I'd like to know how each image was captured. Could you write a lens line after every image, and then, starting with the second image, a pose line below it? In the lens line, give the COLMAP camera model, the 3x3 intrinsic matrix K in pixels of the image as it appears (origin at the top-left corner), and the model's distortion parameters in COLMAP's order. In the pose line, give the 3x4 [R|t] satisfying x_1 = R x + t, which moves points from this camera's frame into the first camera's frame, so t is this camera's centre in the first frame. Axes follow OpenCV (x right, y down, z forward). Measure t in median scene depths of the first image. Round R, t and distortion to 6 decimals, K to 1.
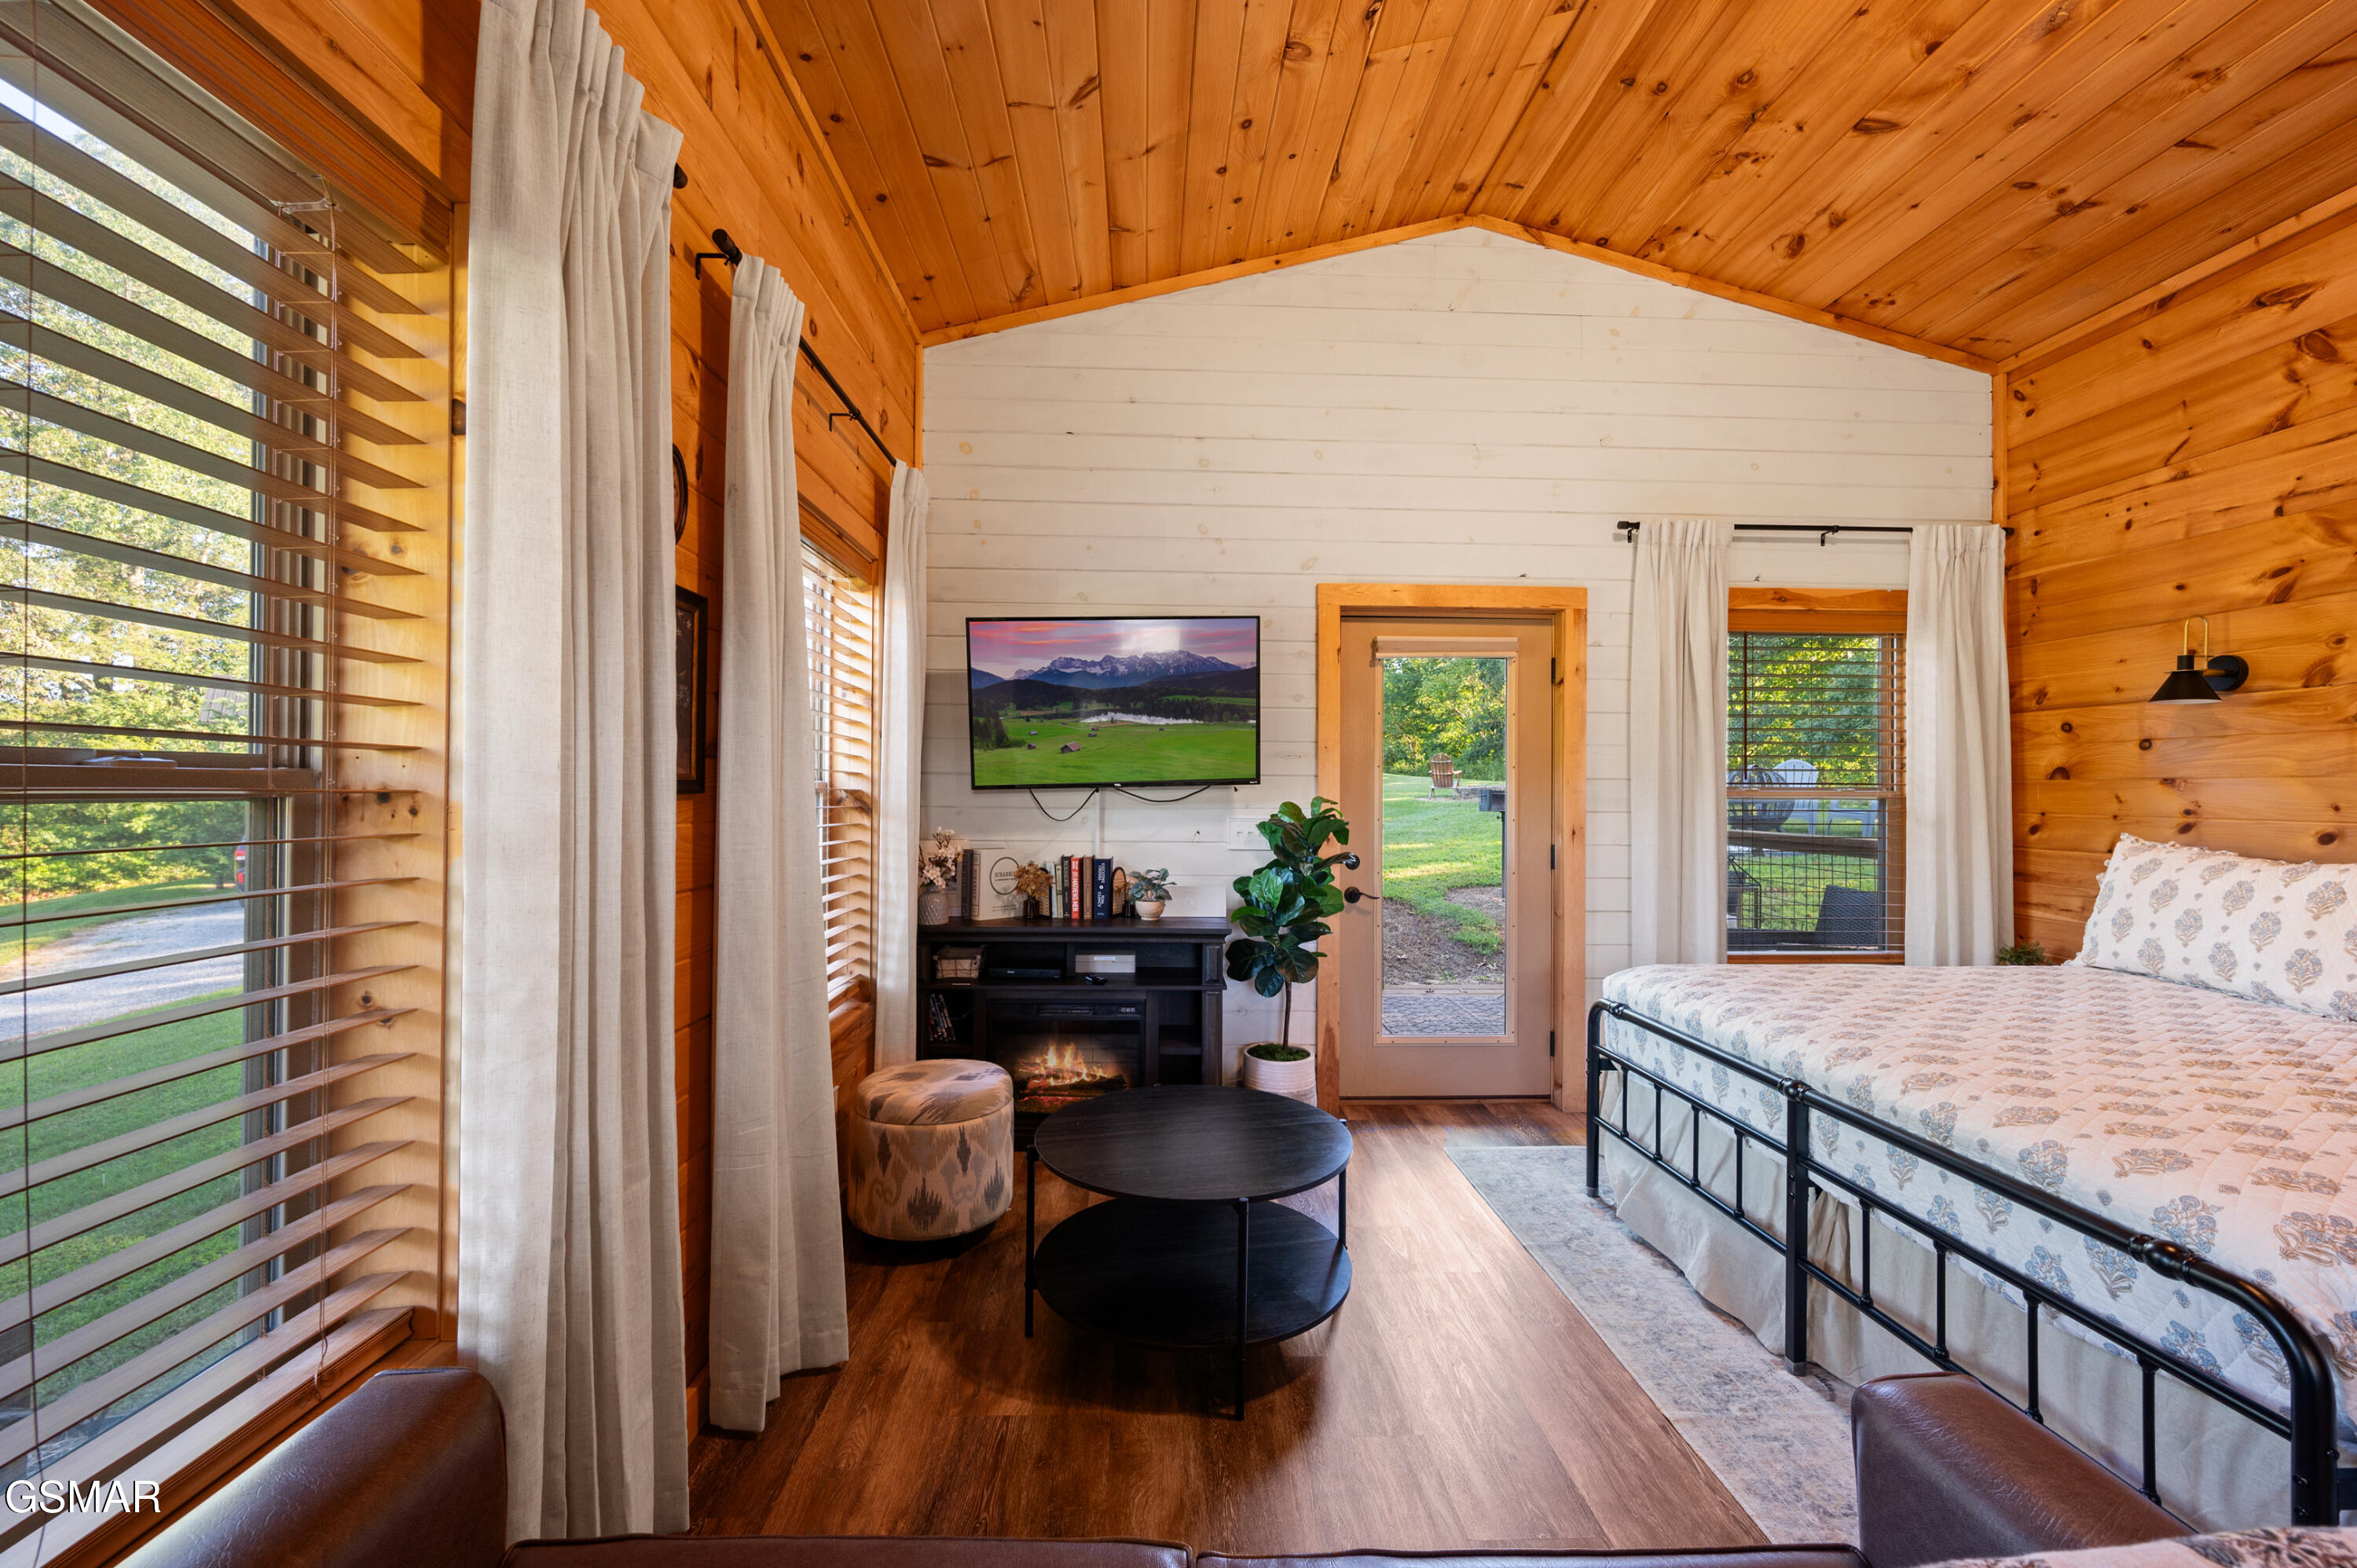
lens RADIAL K [[955.5, 0, 1190.7], [0, 955.5, 780.7], [0, 0, 1]] dist [-0.001262, 0.000000]
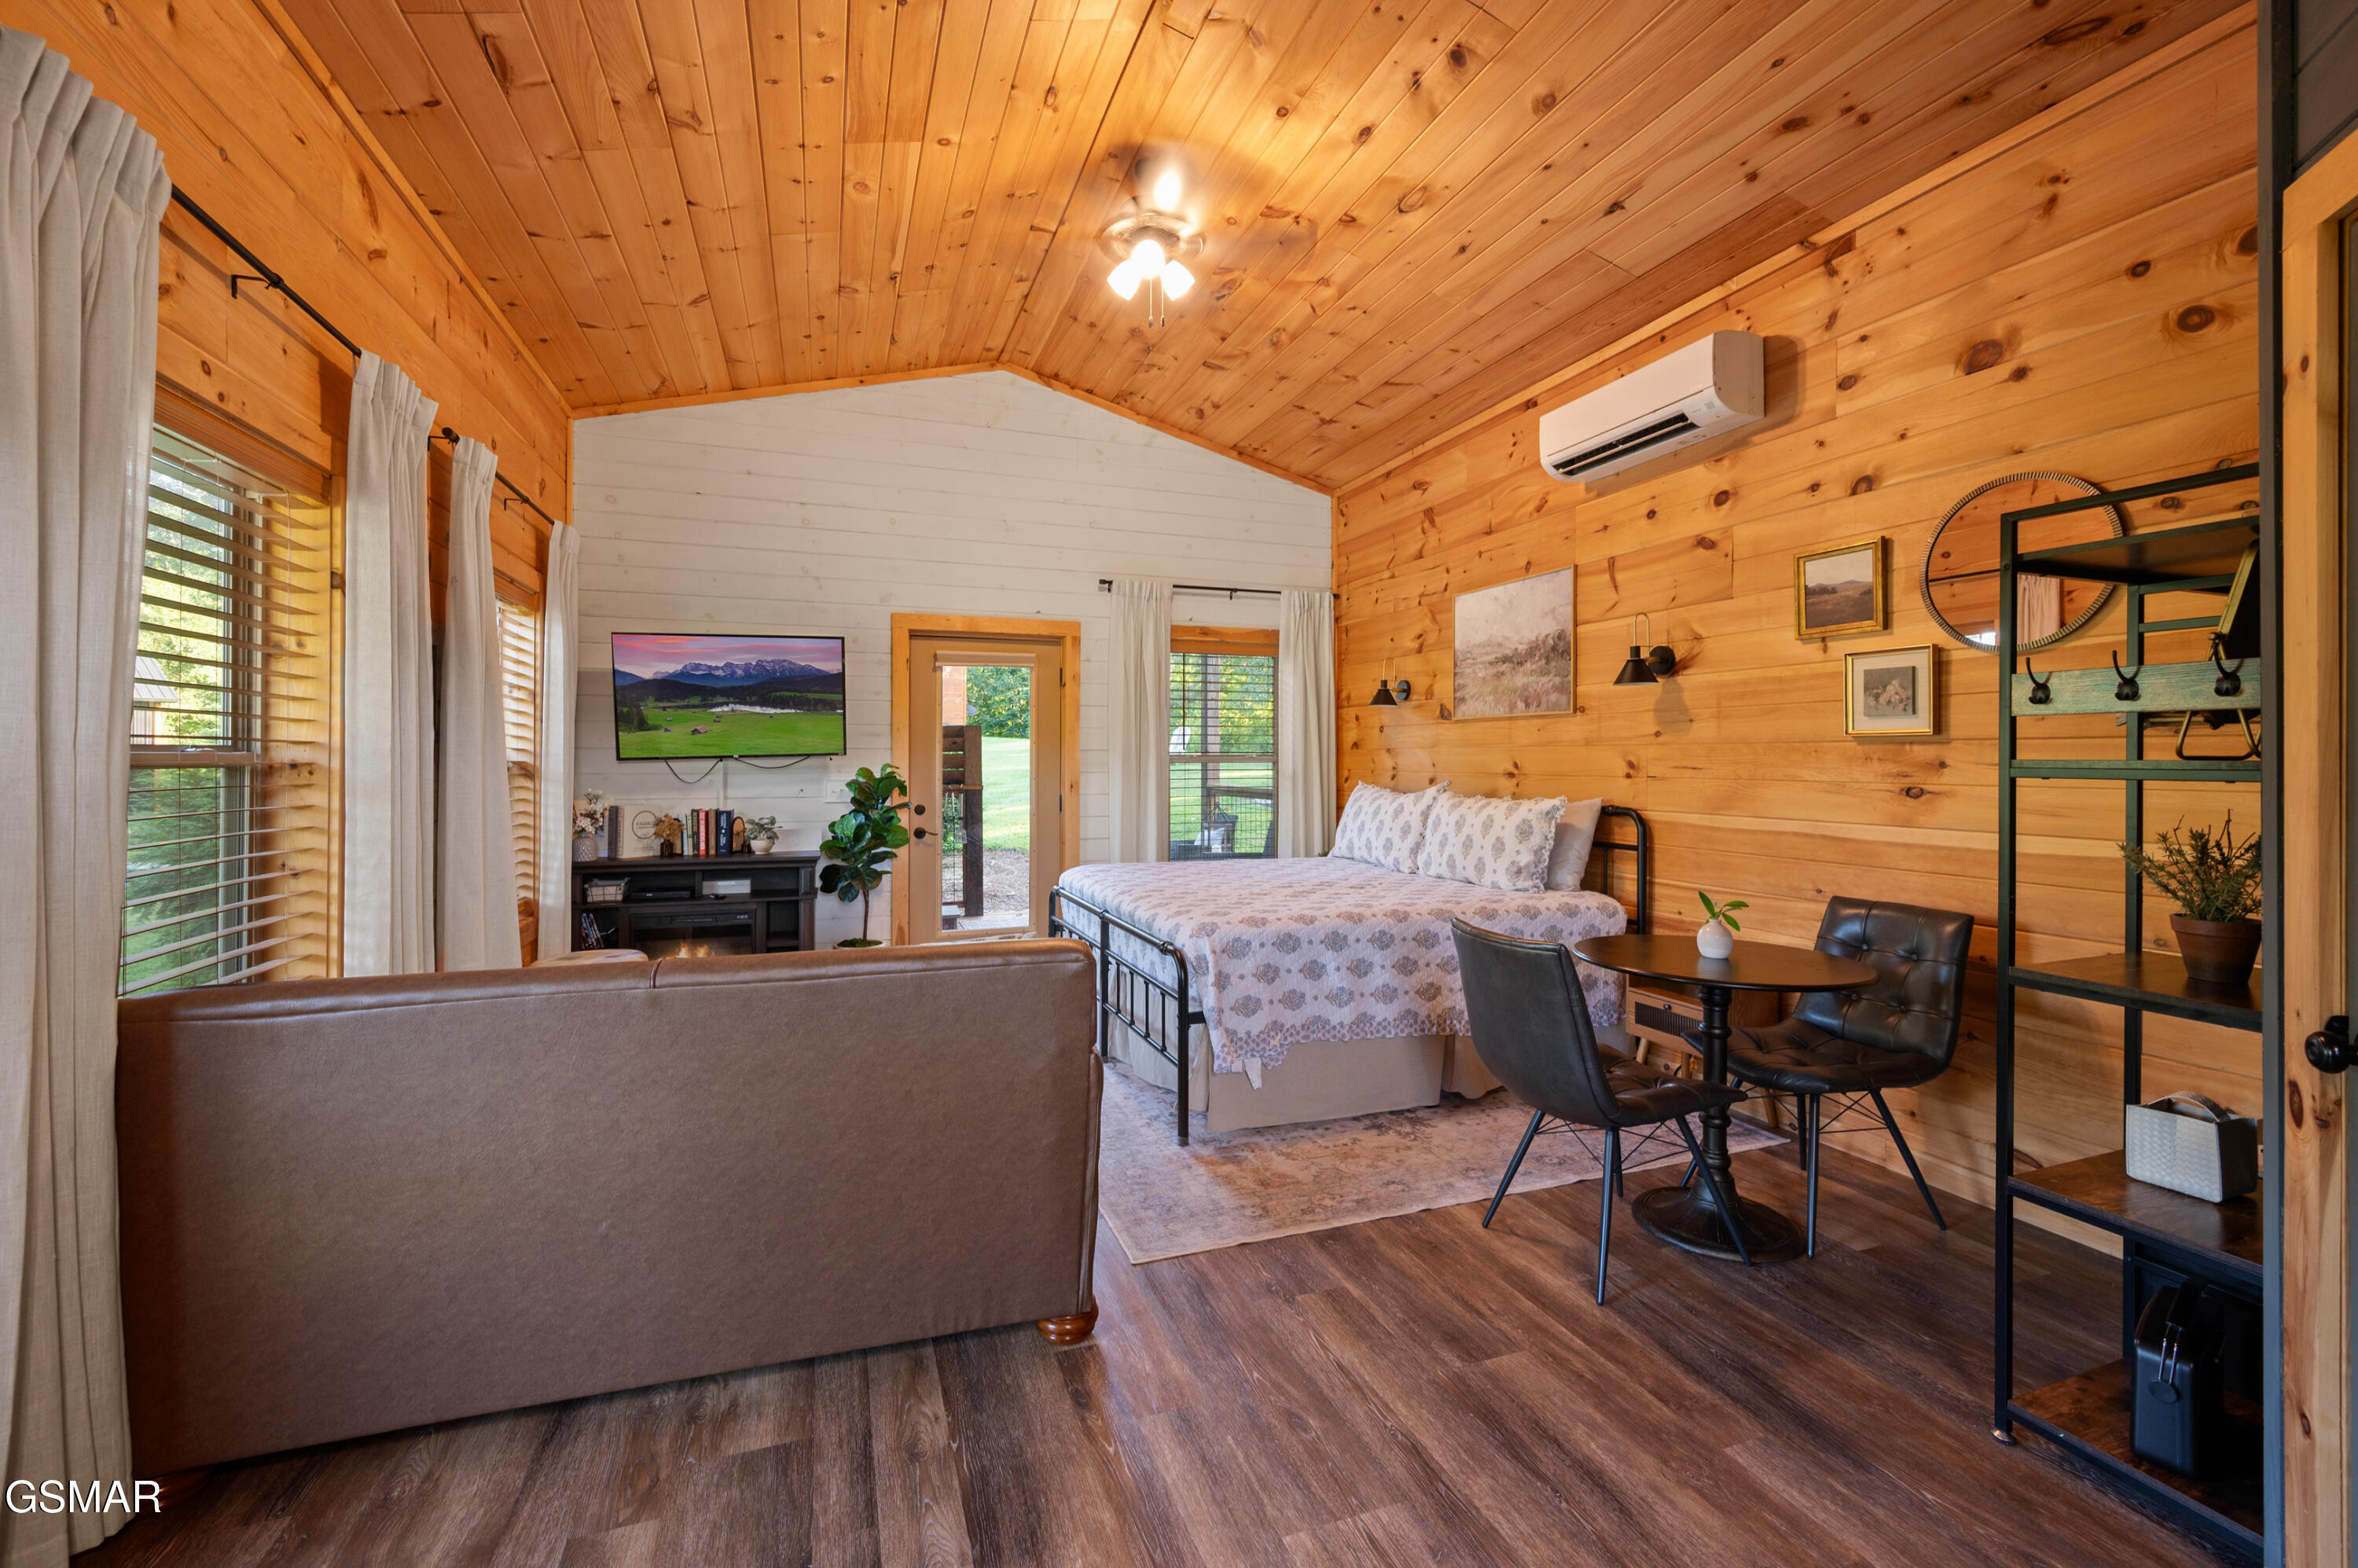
lens RADIAL K [[958.0, 0, 1168.5], [0, 958.0, 750.6], [0, 0, 1]] dist [0.000643, -0.000256]
pose [[0.956195, -0.004241, 0.292698, 0.114475], [0.003629, 0.999990, 0.002635, -0.004883], [-0.292706, -0.001458, 0.956201, -0.499158]]
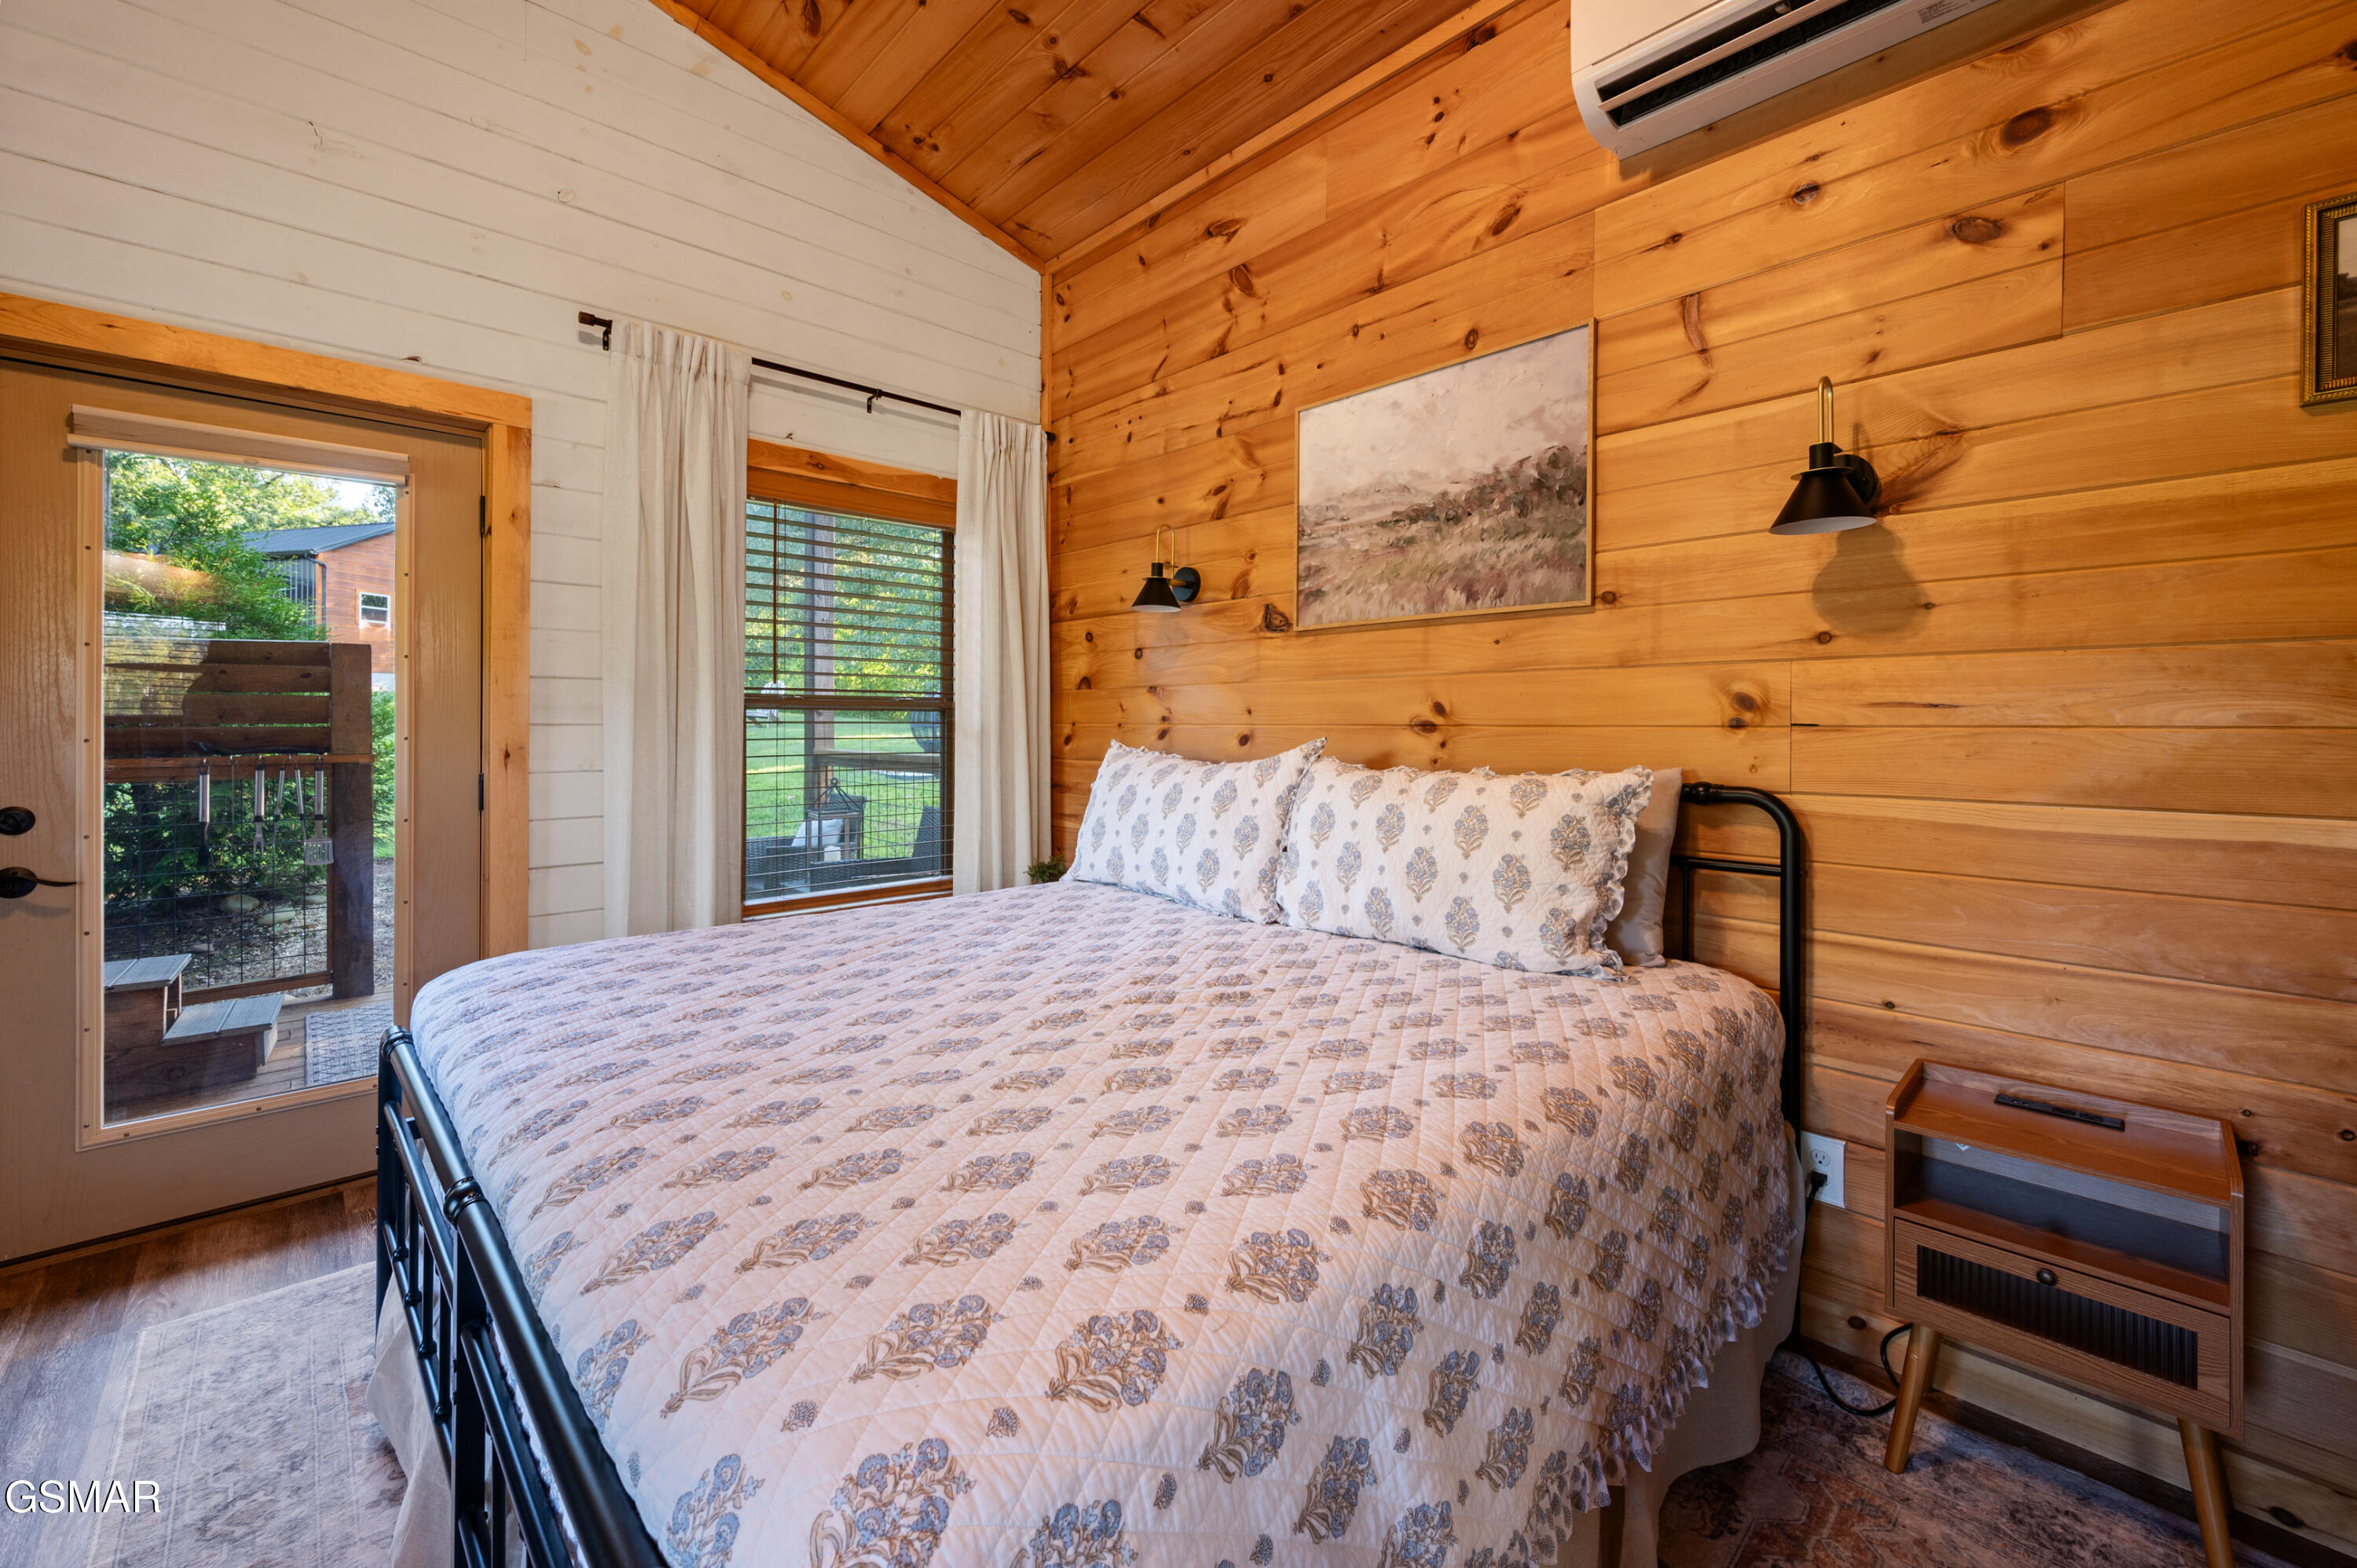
lens RADIAL K [[948.3, 0, 1181.6], [0, 948.3, 724.7], [0, 0, 1]] dist [-0.000200, -0.000075]
pose [[0.753994, -0.004237, 0.656867, 0.337706], [-0.004563, 0.999921, 0.011687, 0.023969], [-0.656865, -0.011809, 0.753916, 0.186427]]
